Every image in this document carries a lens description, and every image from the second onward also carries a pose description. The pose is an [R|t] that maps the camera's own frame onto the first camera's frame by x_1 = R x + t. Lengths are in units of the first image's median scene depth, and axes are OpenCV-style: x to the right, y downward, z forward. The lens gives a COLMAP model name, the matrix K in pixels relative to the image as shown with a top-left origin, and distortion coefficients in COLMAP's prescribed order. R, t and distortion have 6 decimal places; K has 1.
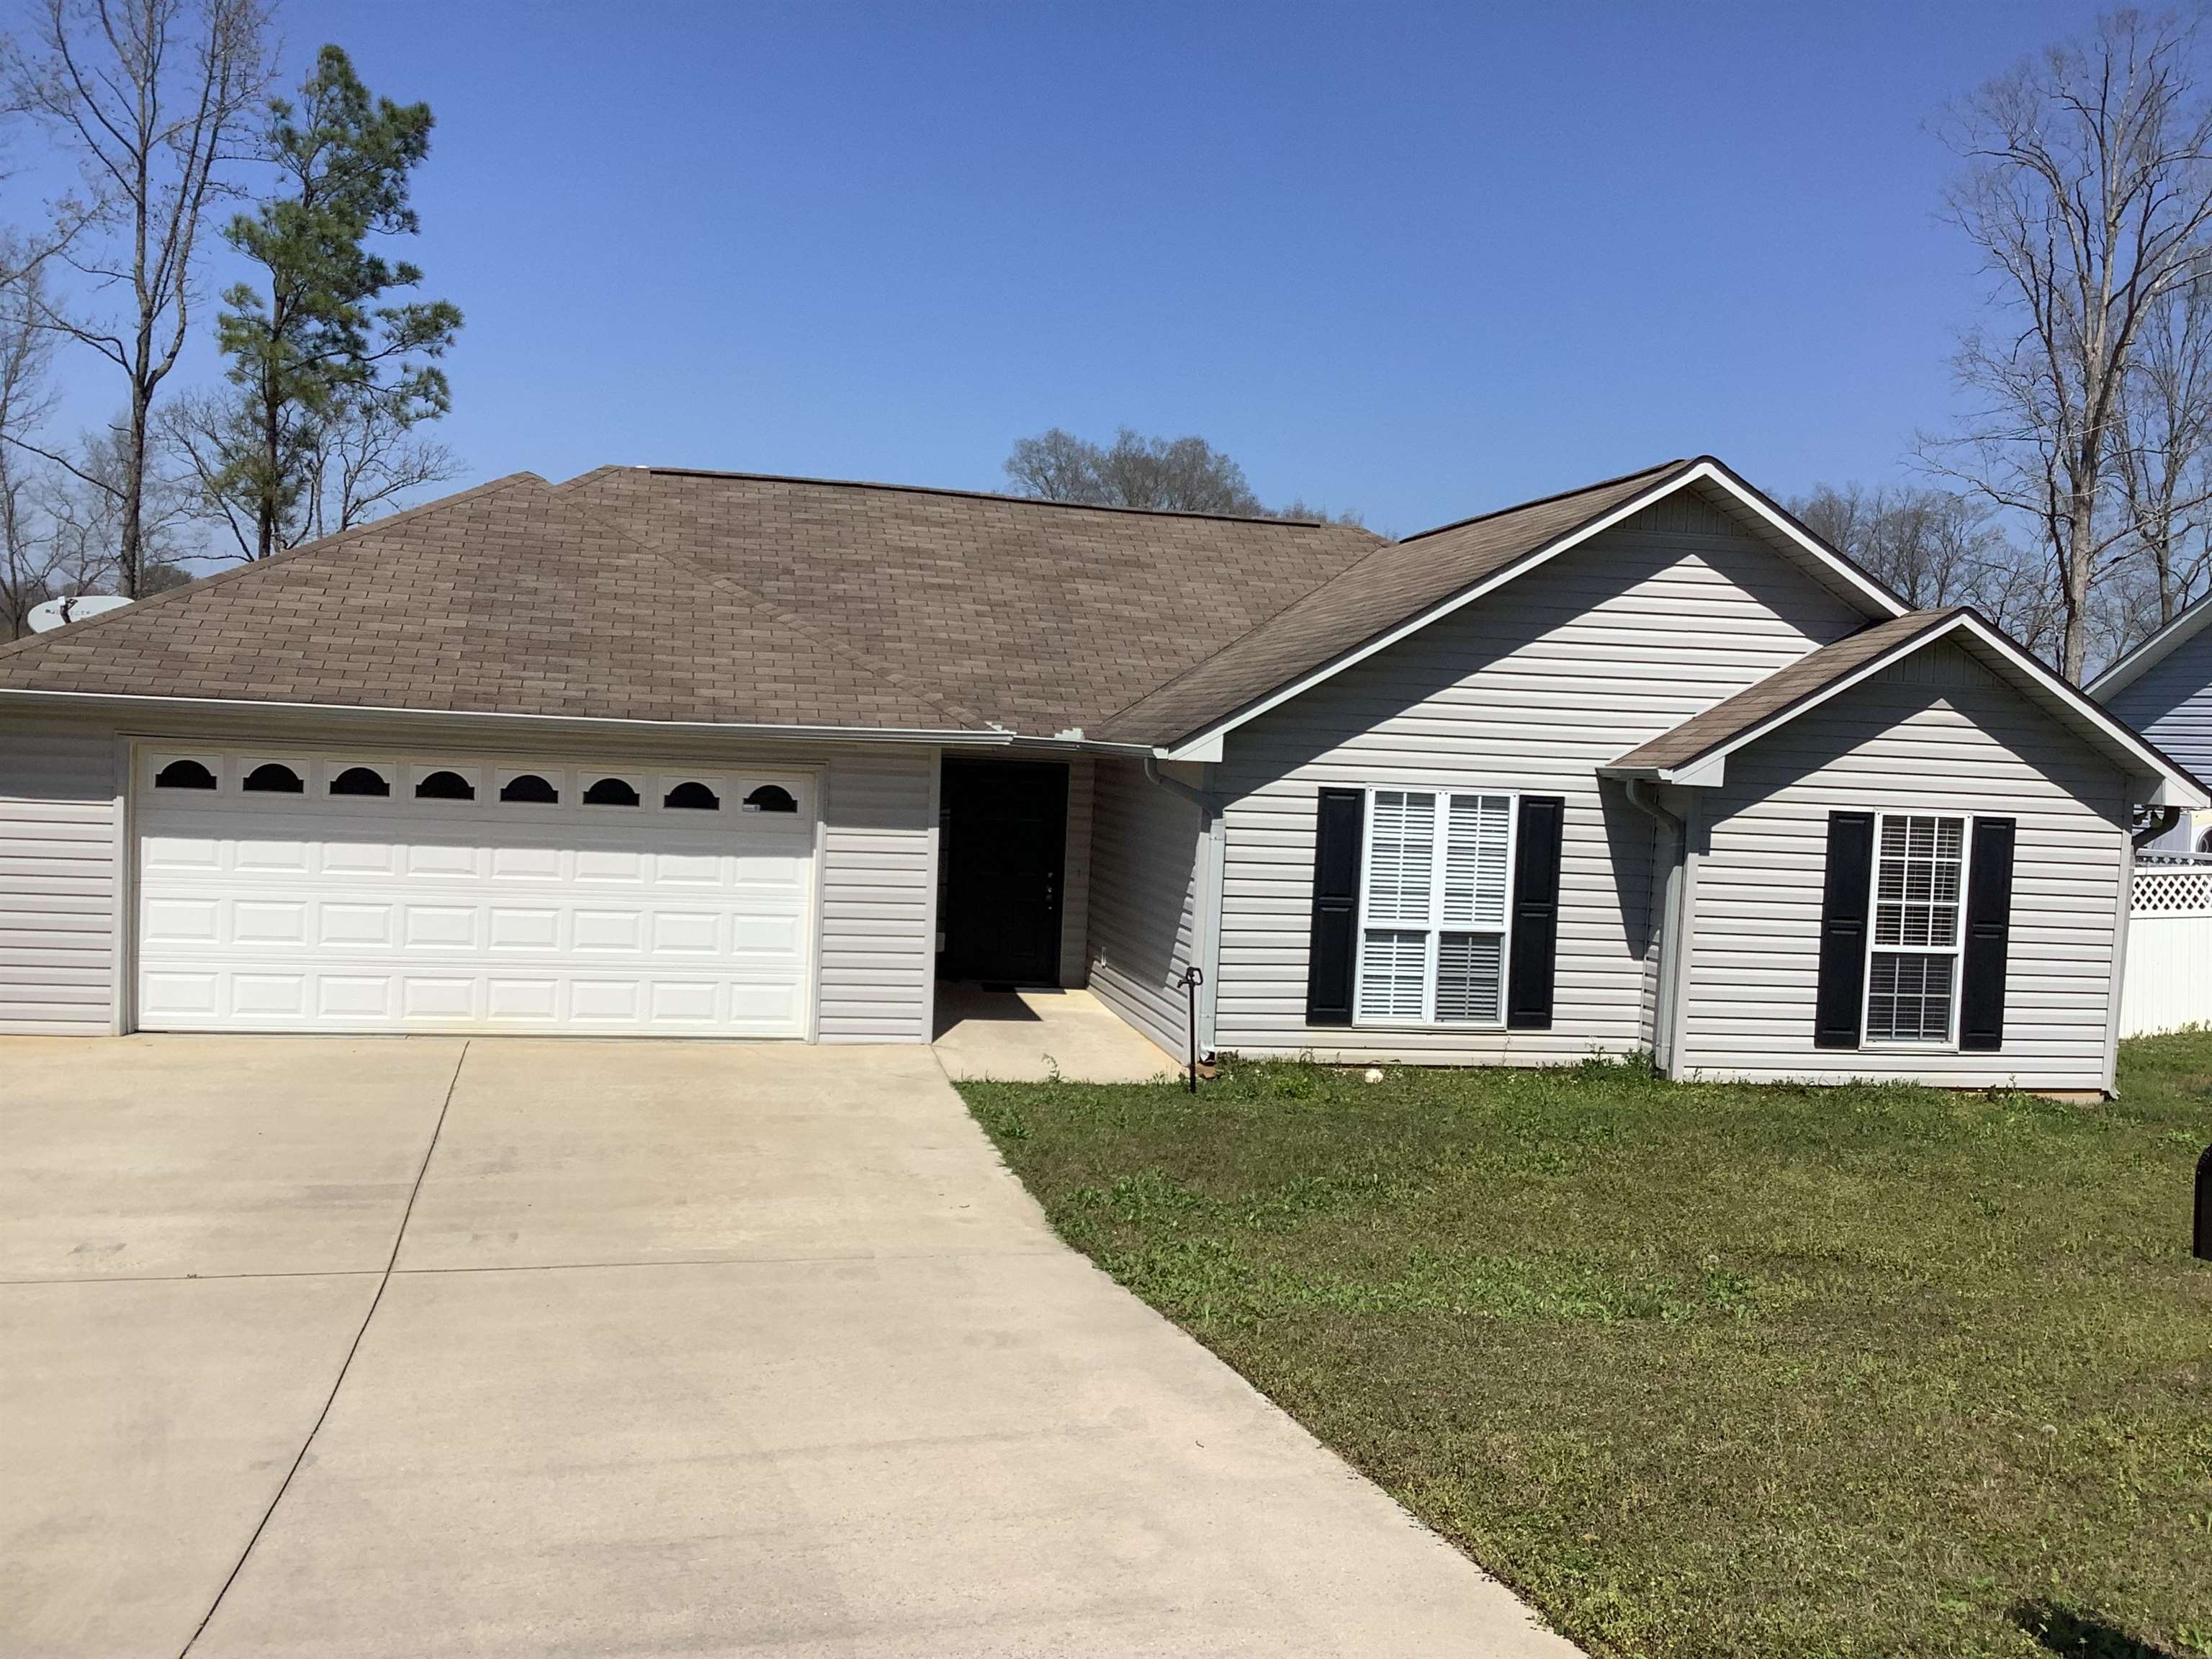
lens RADIAL K [[2040.6, 0, 1106.0], [0, 2040.6, 829.5], [0, 0, 1]] dist [0.067254, -0.010192]
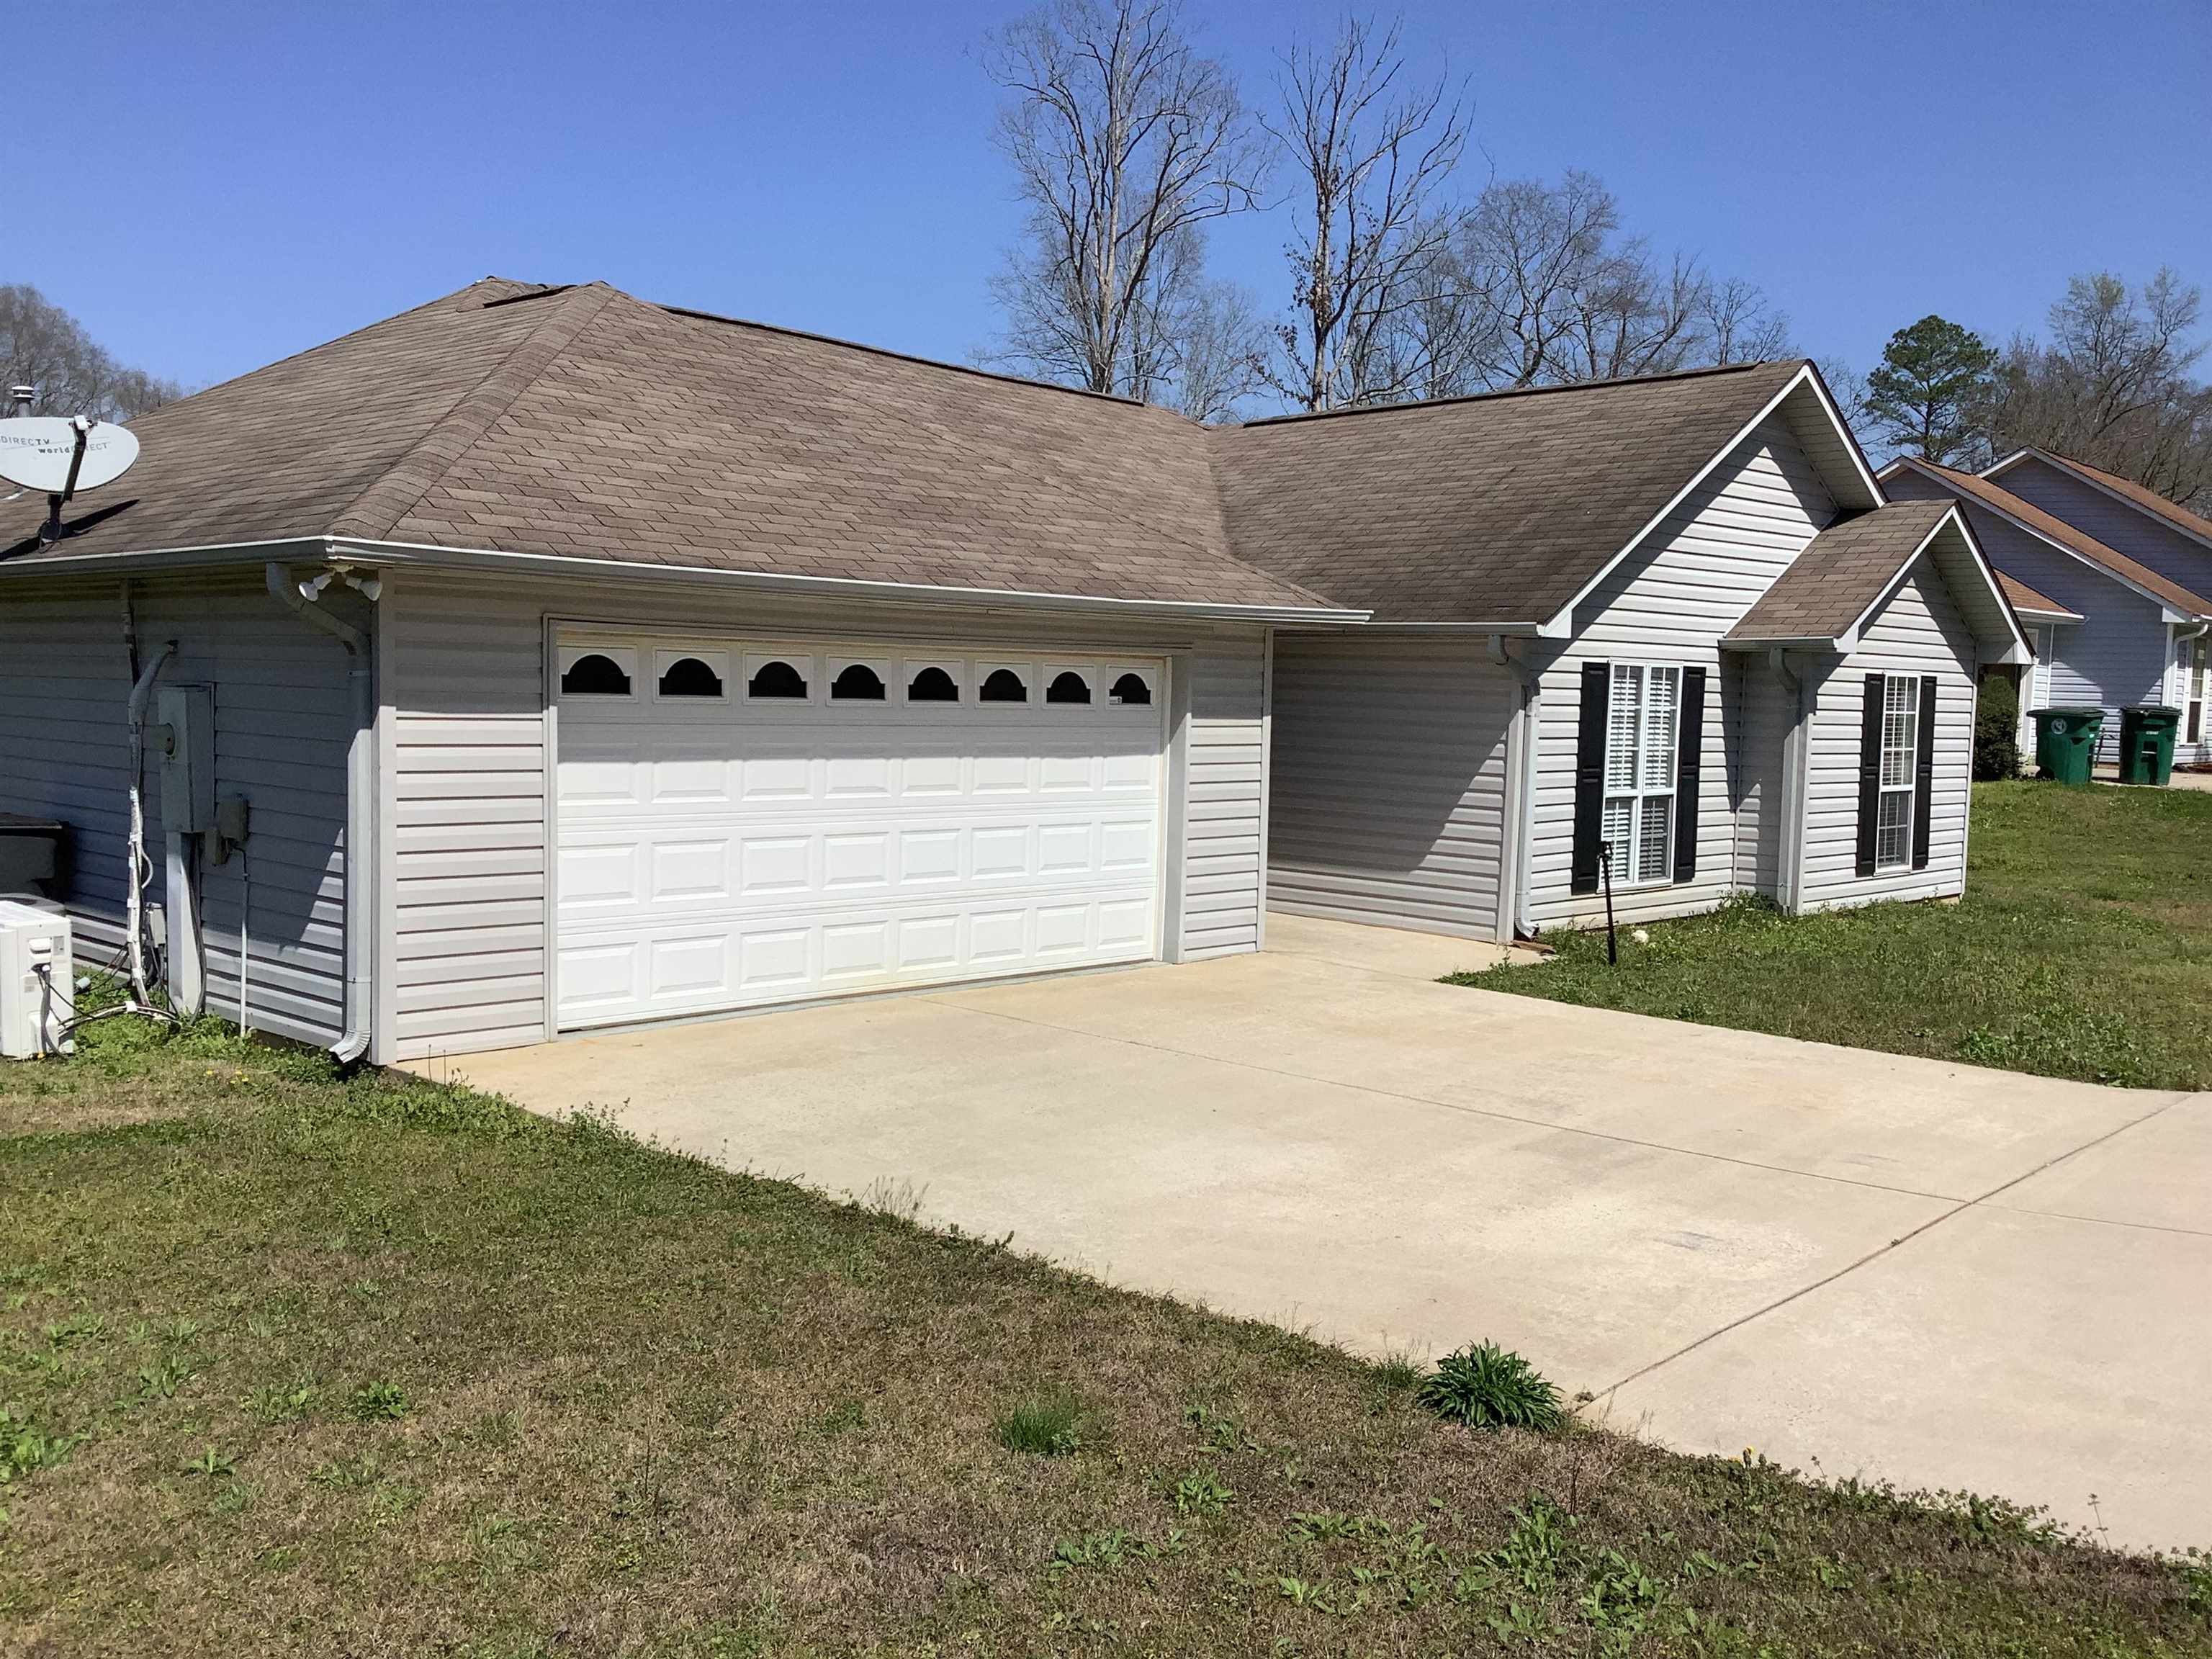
lens RADIAL K [[2040.6, 0, 1106.0], [0, 2040.6, 829.5], [0, 0, 1]] dist [0.067254, -0.010192]
pose [[0.815620, -0.066574, 0.574746, -0.678307], [0.037409, 0.997347, 0.062439, -0.010109], [-0.577378, -0.029426, 0.815947, 0.291484]]
